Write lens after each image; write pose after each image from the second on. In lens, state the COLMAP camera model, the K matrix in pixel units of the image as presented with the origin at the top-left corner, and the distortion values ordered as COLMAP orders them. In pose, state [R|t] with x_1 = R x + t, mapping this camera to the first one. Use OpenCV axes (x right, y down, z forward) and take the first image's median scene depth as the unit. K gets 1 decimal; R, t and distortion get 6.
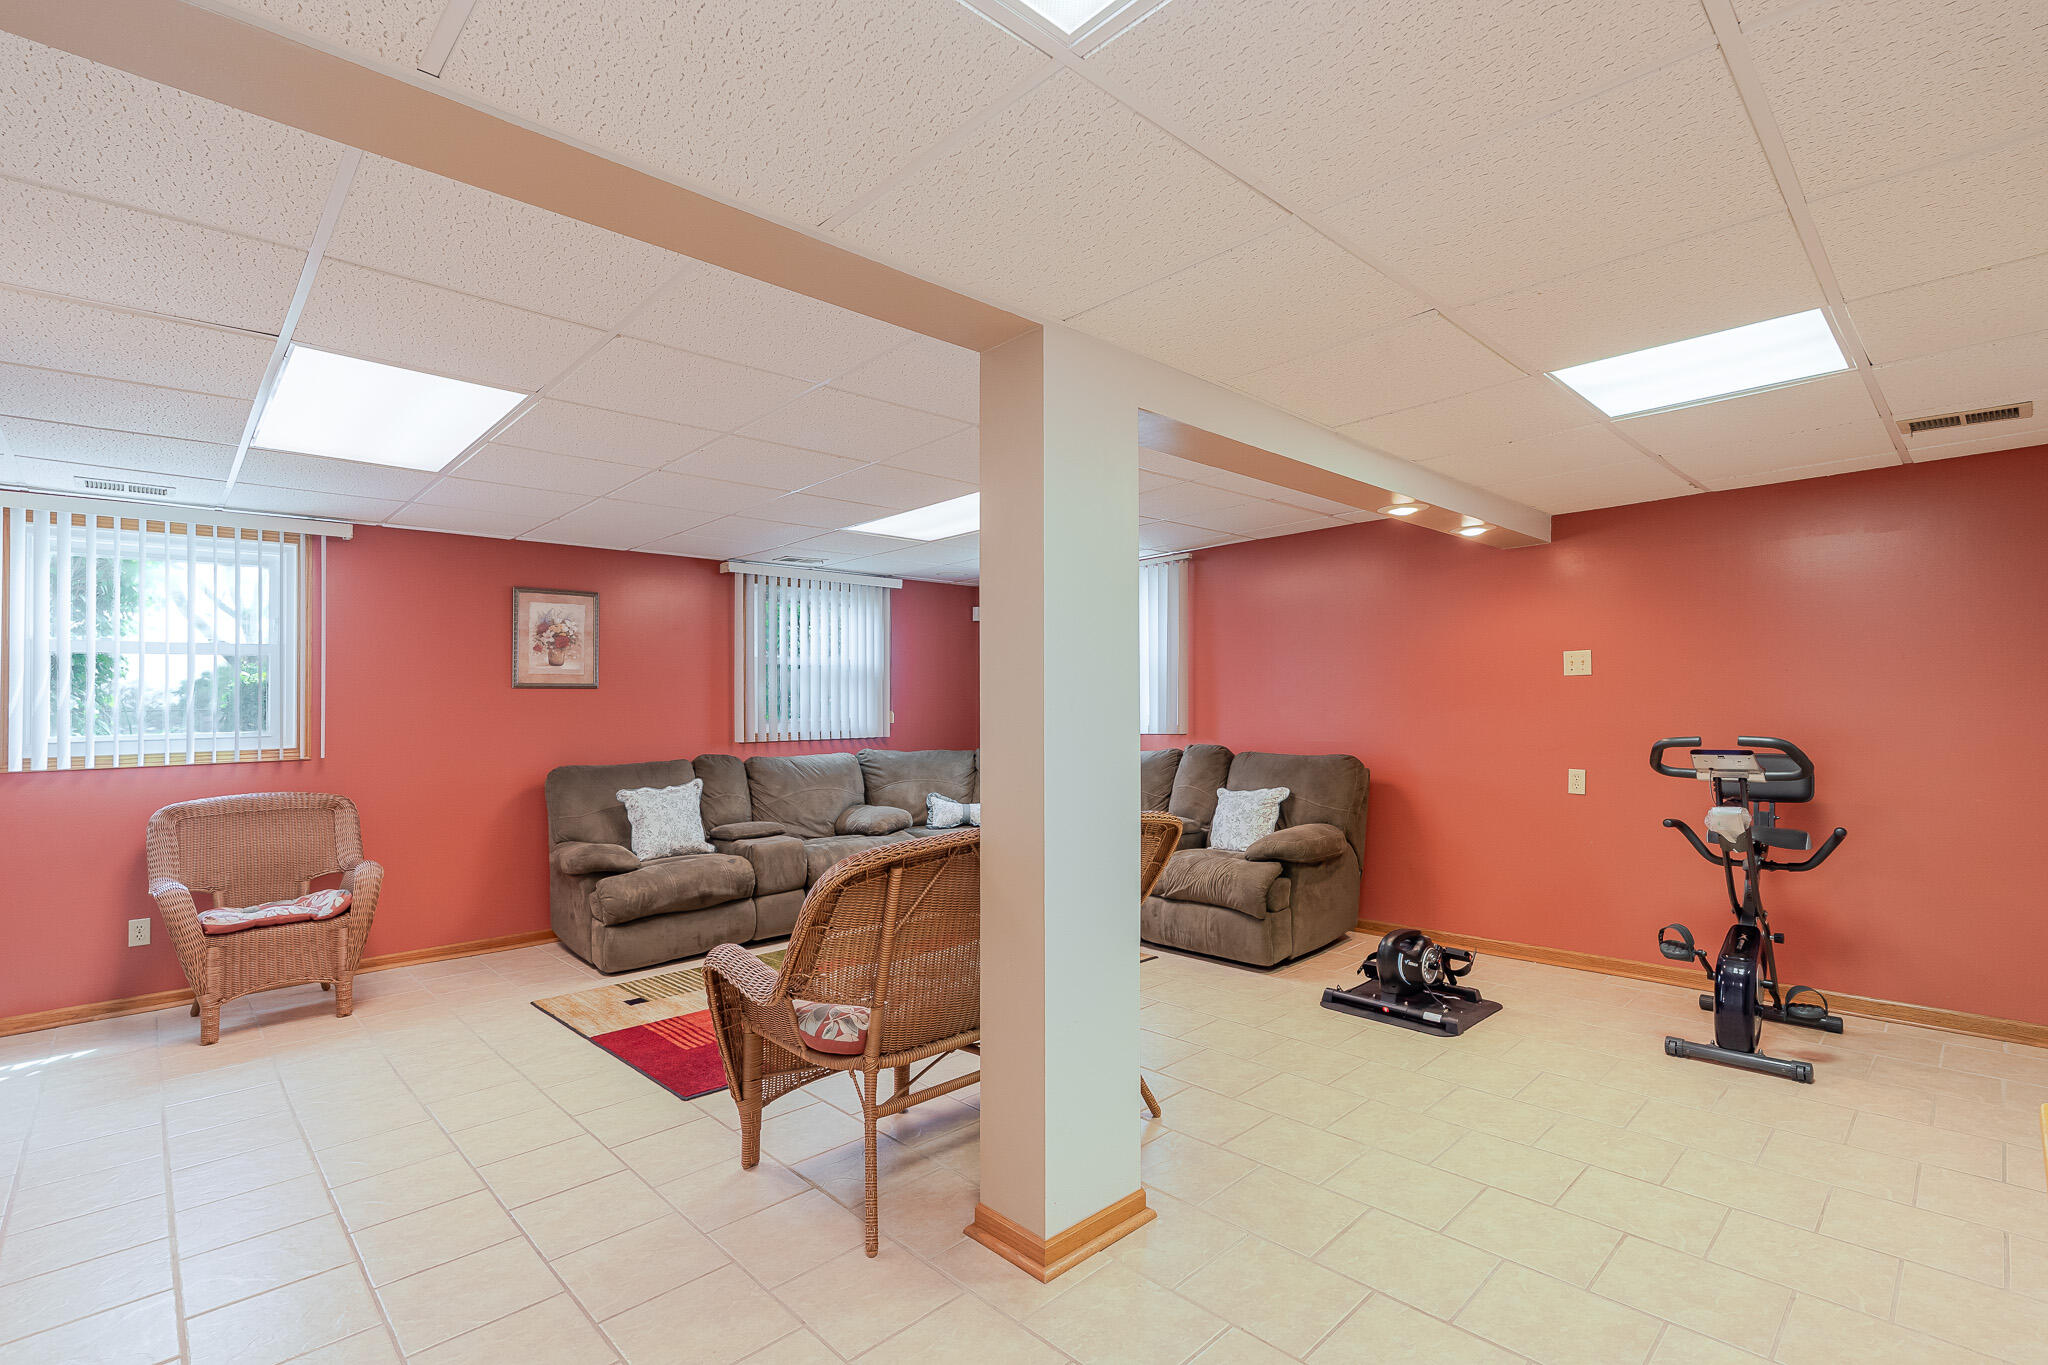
lens RADIAL K [[914.2, 0, 1038.0], [0, 914.2, 691.1], [0, 0, 1]] dist [-0.002583, -0.000239]
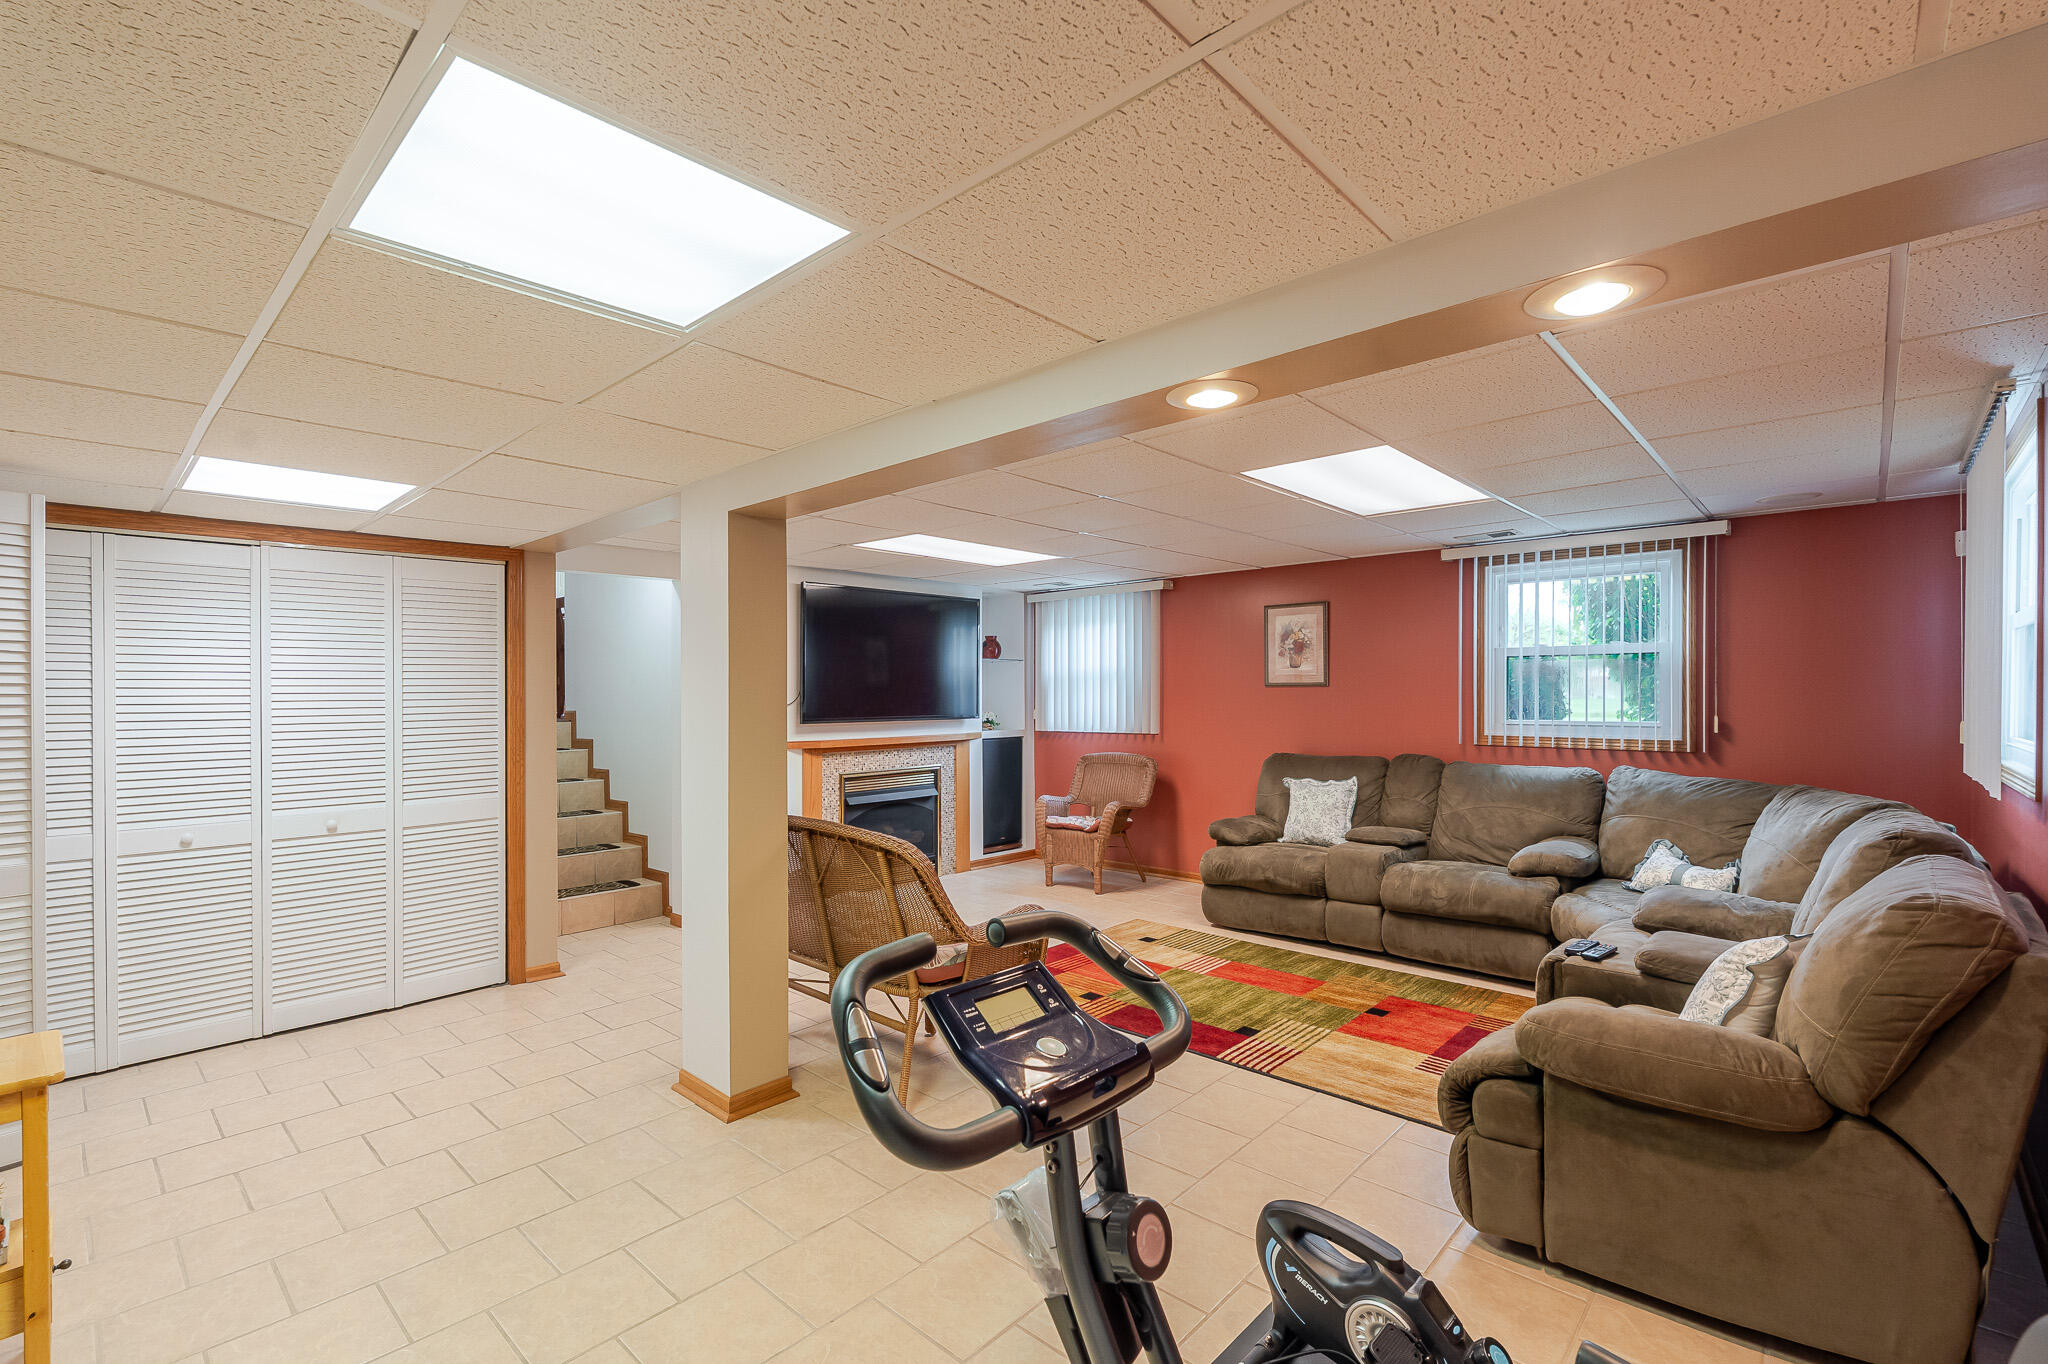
lens RADIAL K [[914.2, 0, 1038.0], [0, 914.2, 690.6], [0, 0, 1]] dist [-0.002583, -0.000239]
pose [[0.077193, 0.000011, -0.997016, 0.612908], [0.004464, 0.999990, 0.000357, -0.000501], [0.997006, -0.004478, 0.077192, 0.581717]]
